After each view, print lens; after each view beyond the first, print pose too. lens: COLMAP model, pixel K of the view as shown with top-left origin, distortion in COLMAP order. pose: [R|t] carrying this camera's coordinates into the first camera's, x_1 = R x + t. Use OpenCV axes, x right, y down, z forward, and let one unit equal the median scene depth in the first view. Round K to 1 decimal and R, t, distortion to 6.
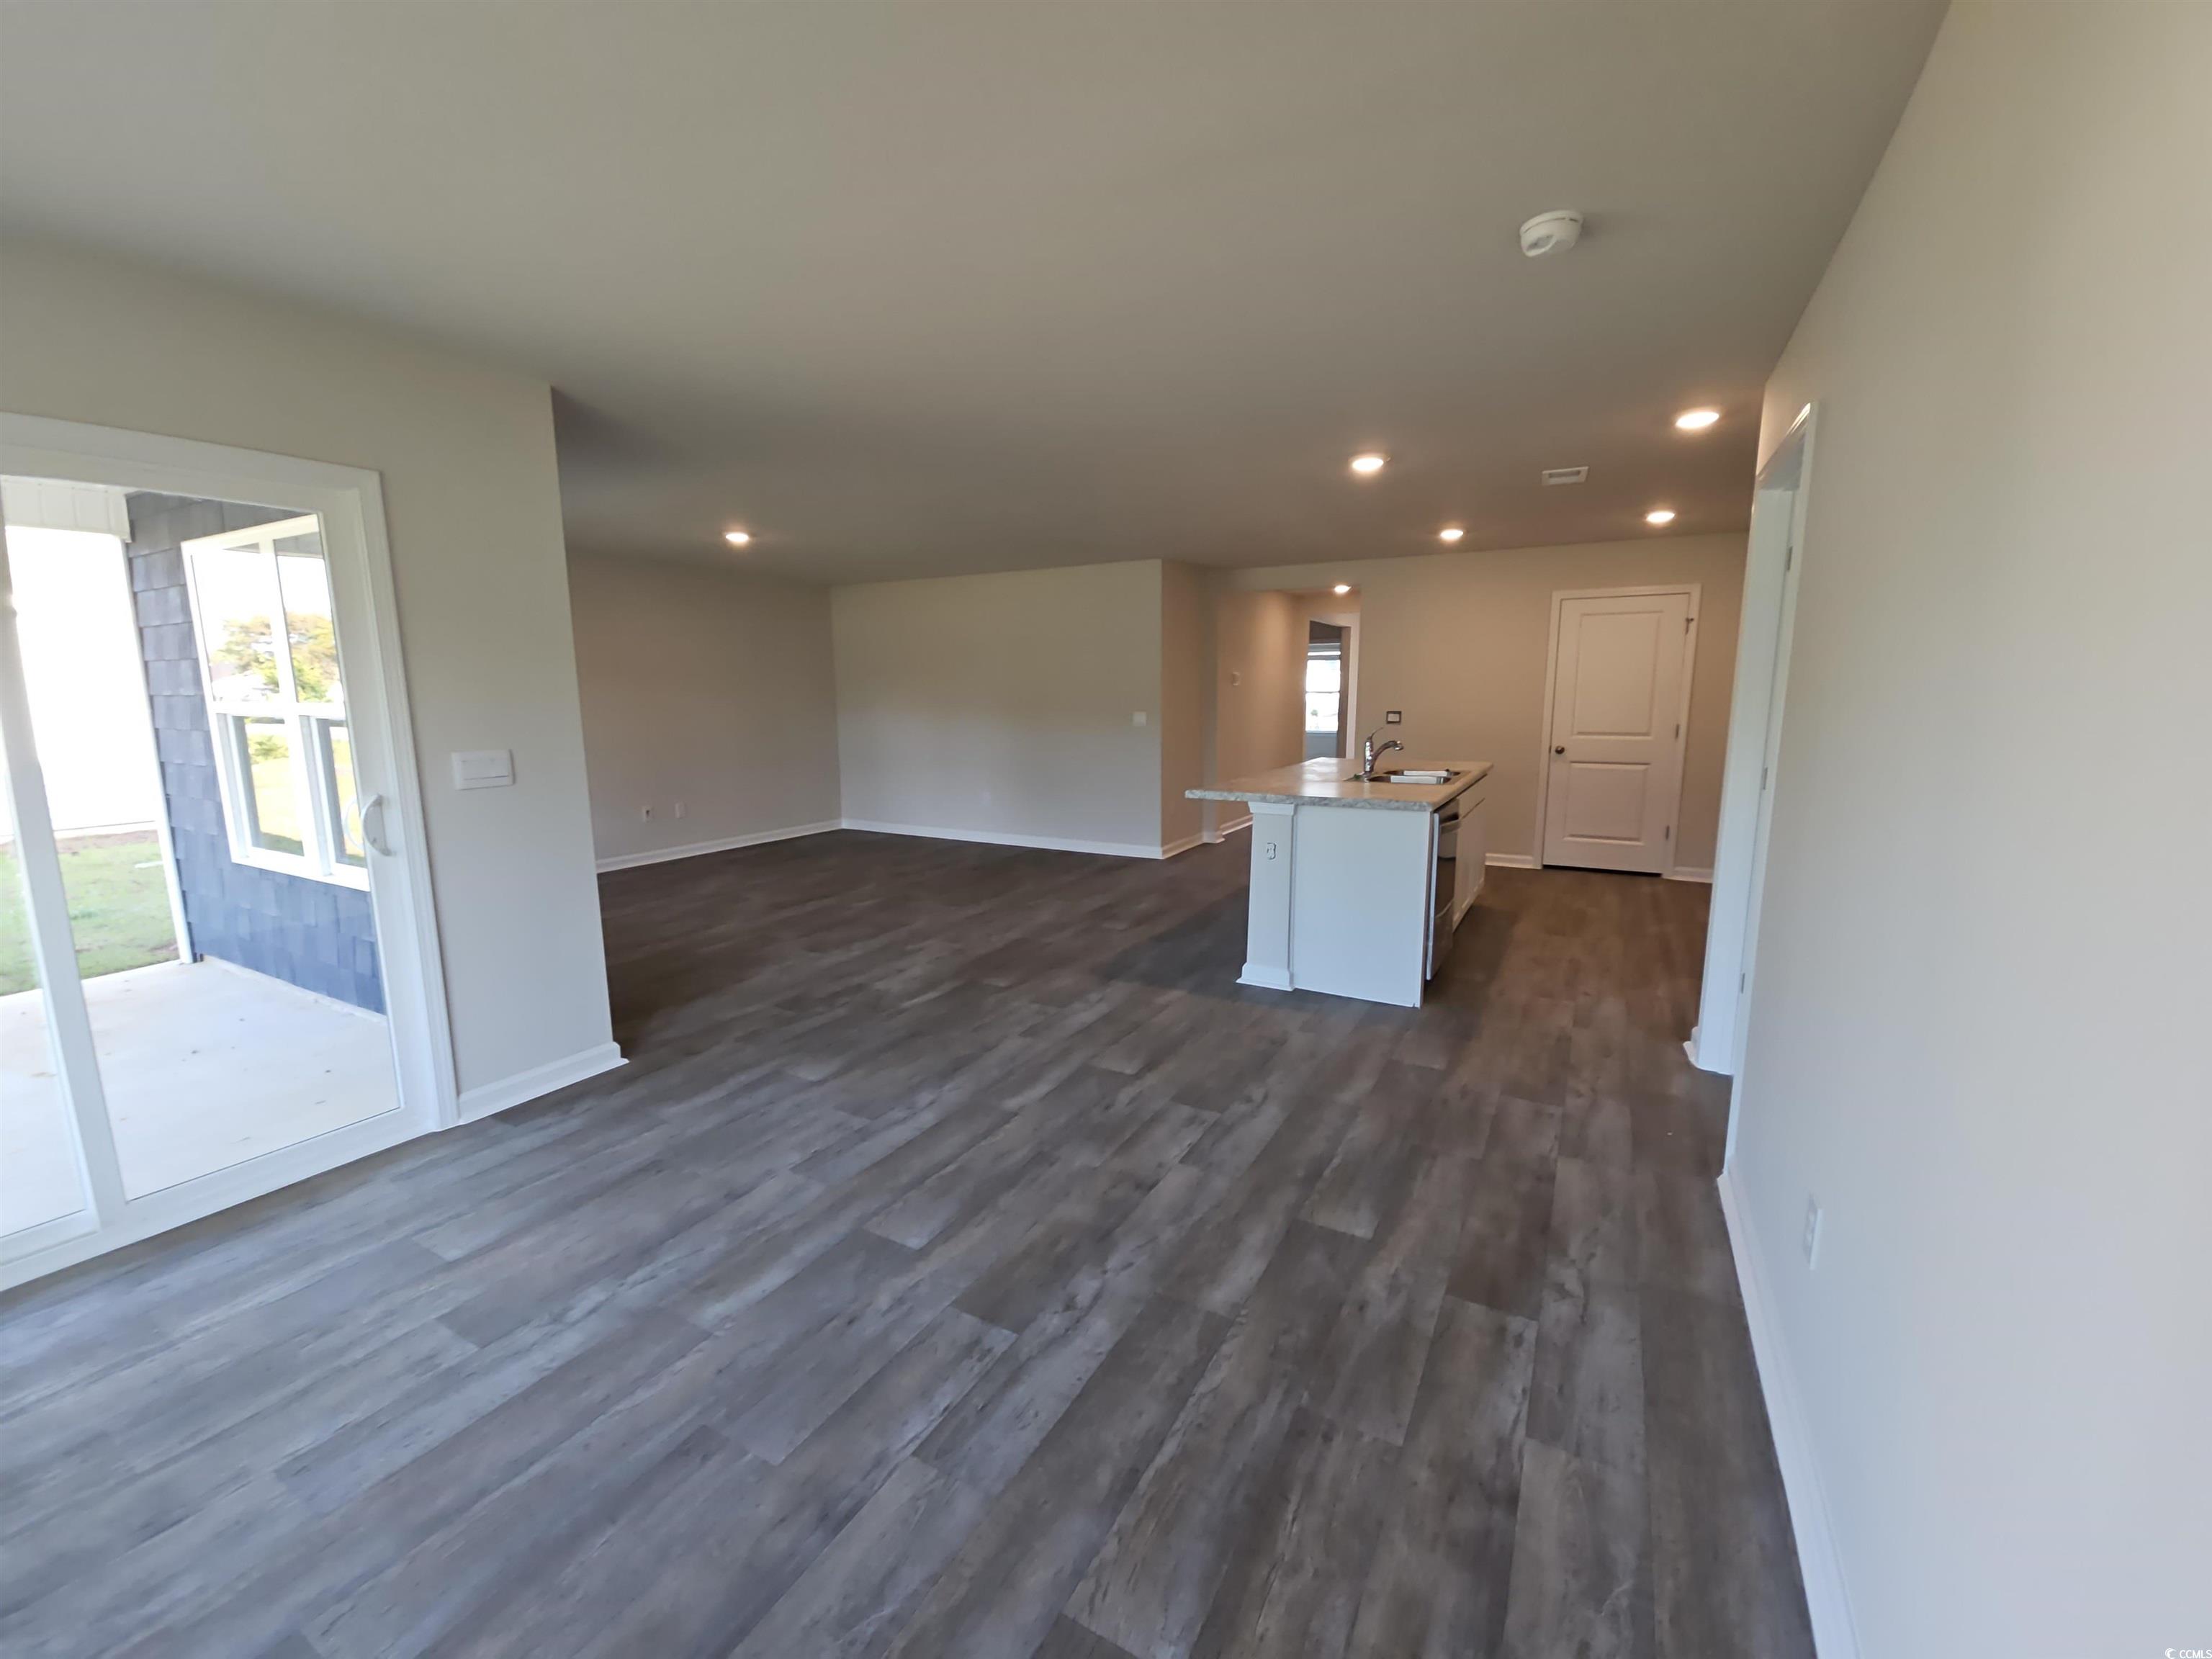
lens RADIAL K [[899.1, 0, 1096.5], [0, 899.1, 847.4], [0, 0, 1]] dist [-0.003311, 0.002194]
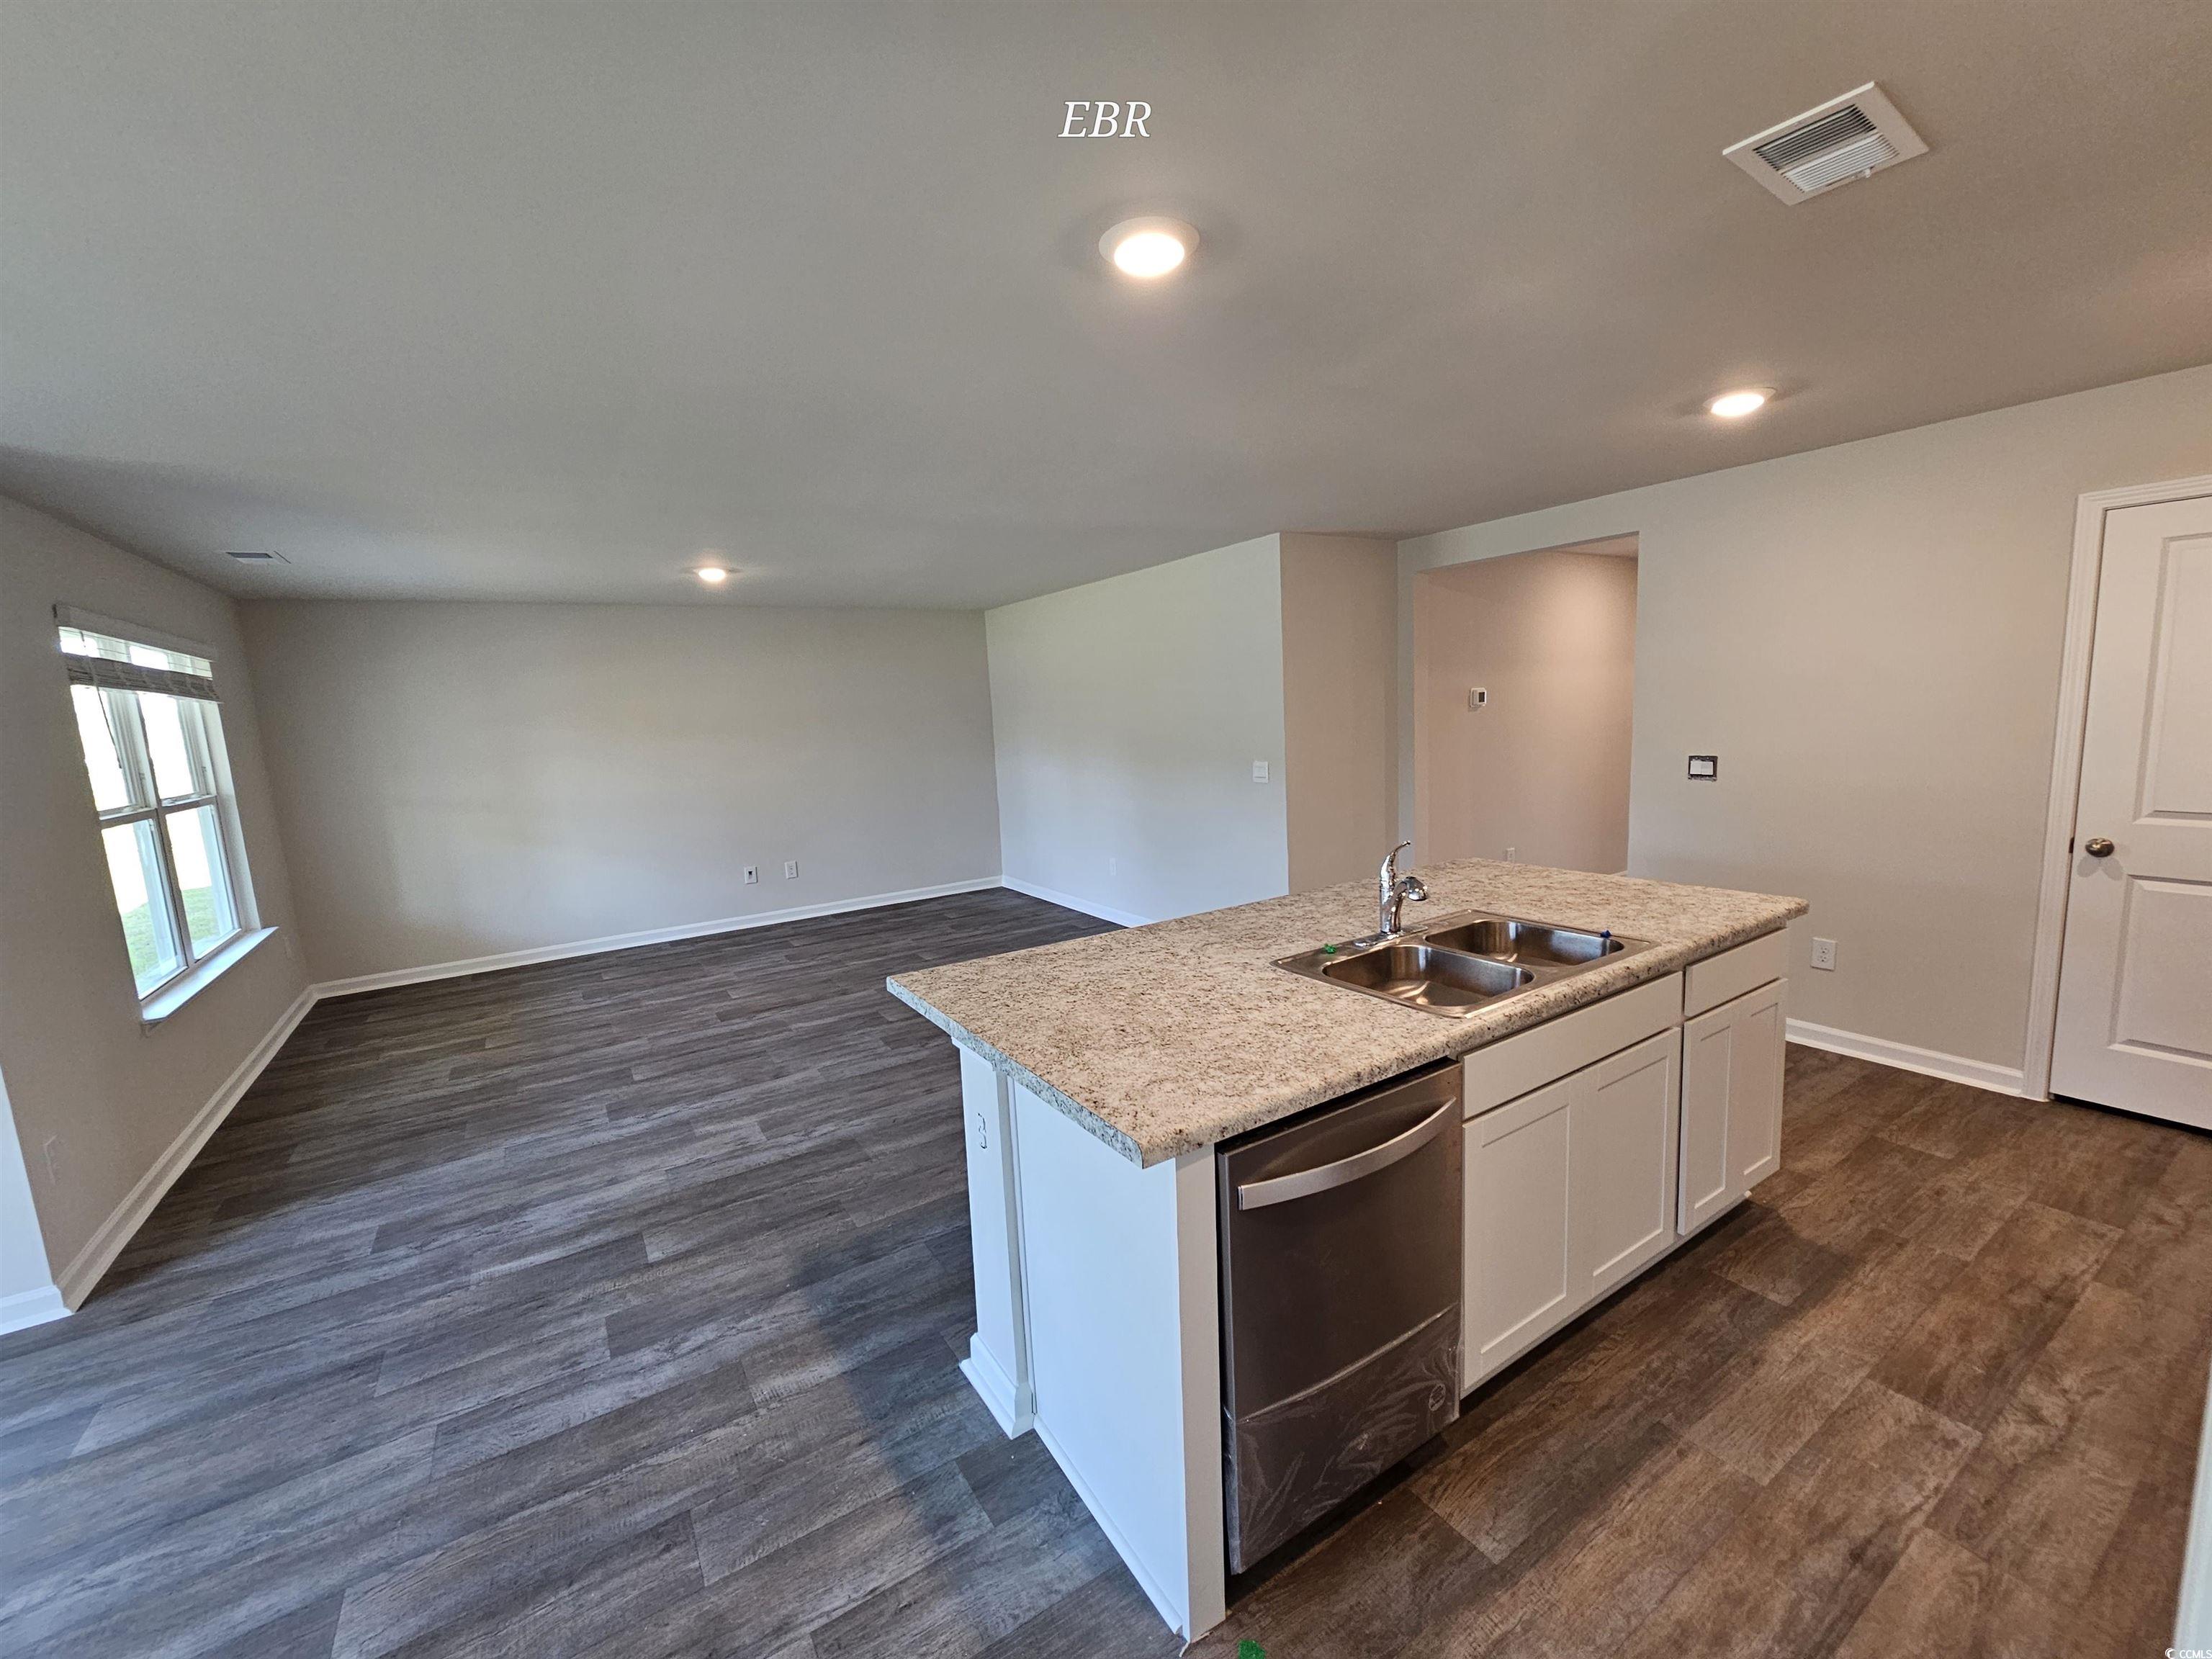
lens RADIAL K [[899.1, 0, 1103.9], [0, 899.1, 836.4], [0, 0, 1]] dist [-0.003311, 0.002194]
pose [[0.882028, 0.029768, -0.470256, 0.648763], [-0.036812, 0.999305, -0.005786, -0.208334], [0.469757, 0.022415, 0.882511, 0.840726]]
